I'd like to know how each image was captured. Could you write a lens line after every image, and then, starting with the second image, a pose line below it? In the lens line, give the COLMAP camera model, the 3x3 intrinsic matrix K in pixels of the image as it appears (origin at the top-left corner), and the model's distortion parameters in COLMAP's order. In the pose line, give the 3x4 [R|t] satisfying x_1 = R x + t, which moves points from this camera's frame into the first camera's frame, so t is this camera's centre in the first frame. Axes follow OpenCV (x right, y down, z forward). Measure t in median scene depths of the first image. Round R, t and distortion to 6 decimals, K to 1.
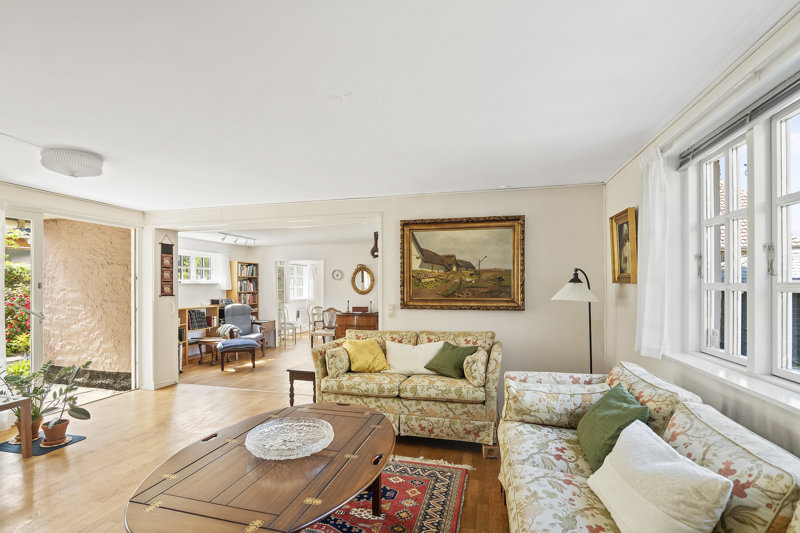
lens RADIAL K [[380.1, 0, 401.6], [0, 380.1, 285.8], [0, 0, 1]] dist [-0.002988, -0.000408]
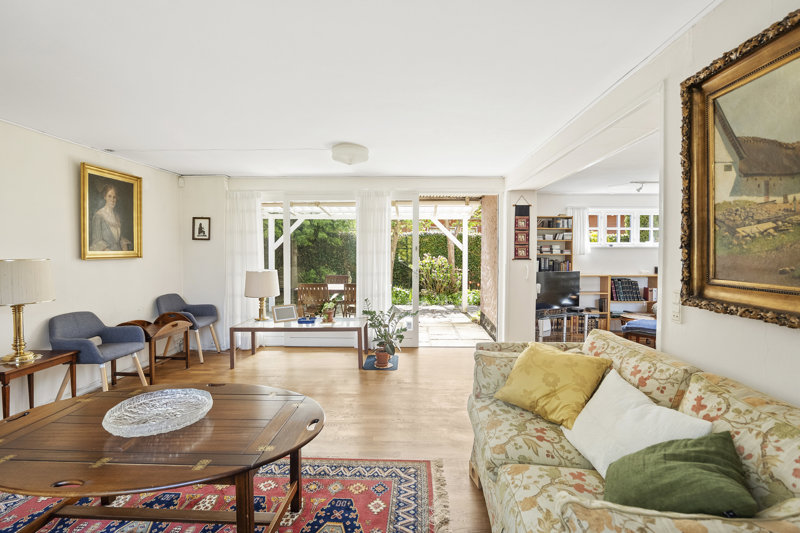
lens RADIAL K [[380.1, 0, 406.9], [0, 380.1, 263.0], [0, 0, 1]] dist [-0.002988, -0.000408]
pose [[0.232625, 0.034945, -0.971939, 0.162491], [-0.005120, 0.999384, 0.034706, 0.002323], [0.972553, -0.003097, 0.232661, 0.318520]]
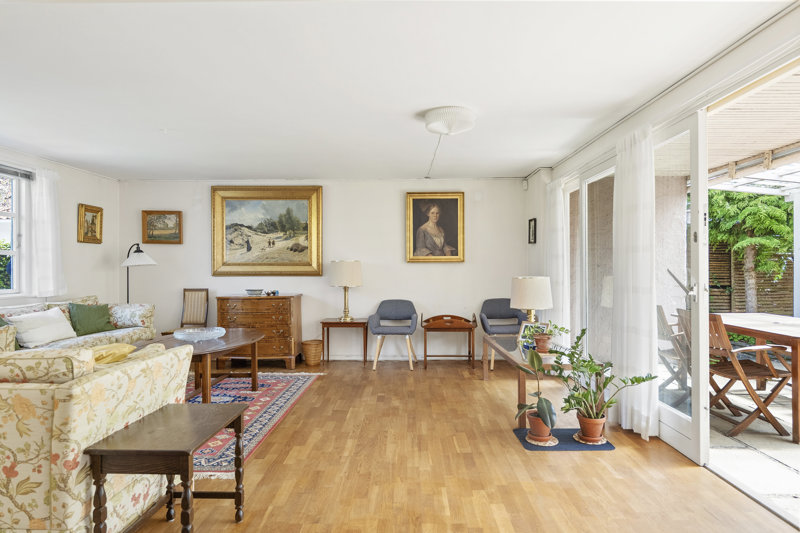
lens RADIAL K [[457.0, 0, 394.0], [0, 457.0, 268.4], [0, 0, 1]] dist [-0.005894, -0.001082]
pose [[-0.976116, 0.007166, -0.217133, -0.170442], [0.005968, 0.999963, 0.006172, 0.020259], [0.217169, 0.004729, -0.976122, 0.764594]]
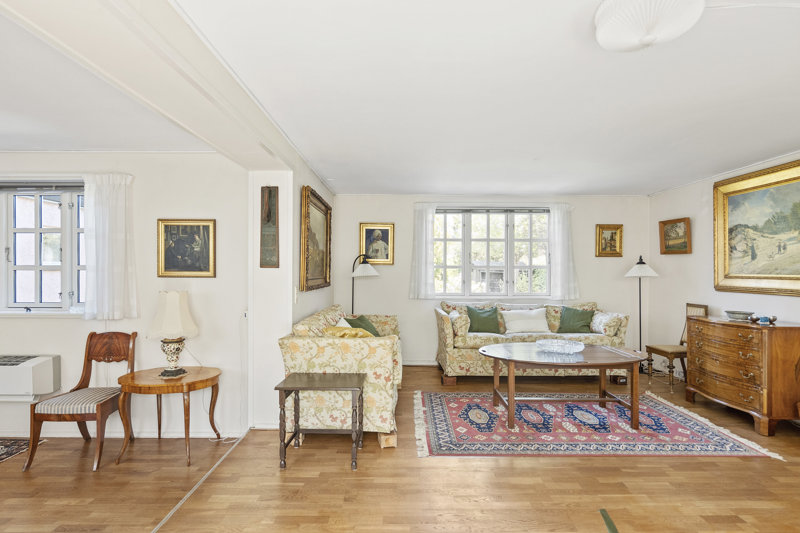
lens RADIAL K [[408.3, 0, 396.1], [0, 408.3, 270.1], [0, 0, 1]] dist [-0.003379, 0.000279]
pose [[-0.244279, 0.003879, 0.969697, -0.476673], [0.002394, 0.999991, -0.003397, 0.008451], [-0.969702, 0.001492, -0.244286, 0.526545]]
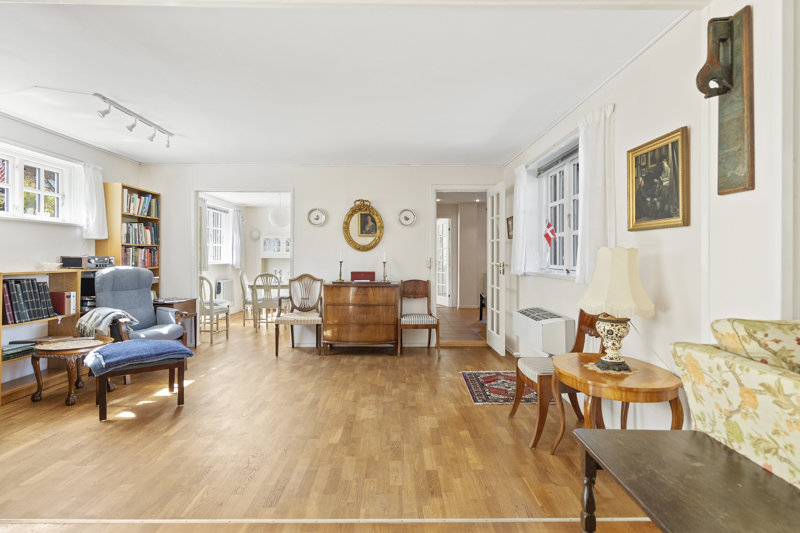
lens RADIAL K [[408.3, 0, 404.3], [0, 408.3, 258.0], [0, 0, 1]] dist [-0.003379, 0.000279]
pose [[0.962829, 0.004295, 0.270077, -0.231720], [-0.004123, 0.999991, -0.001204, 0.037133], [-0.270079, 0.000045, 0.962838, 0.403702]]
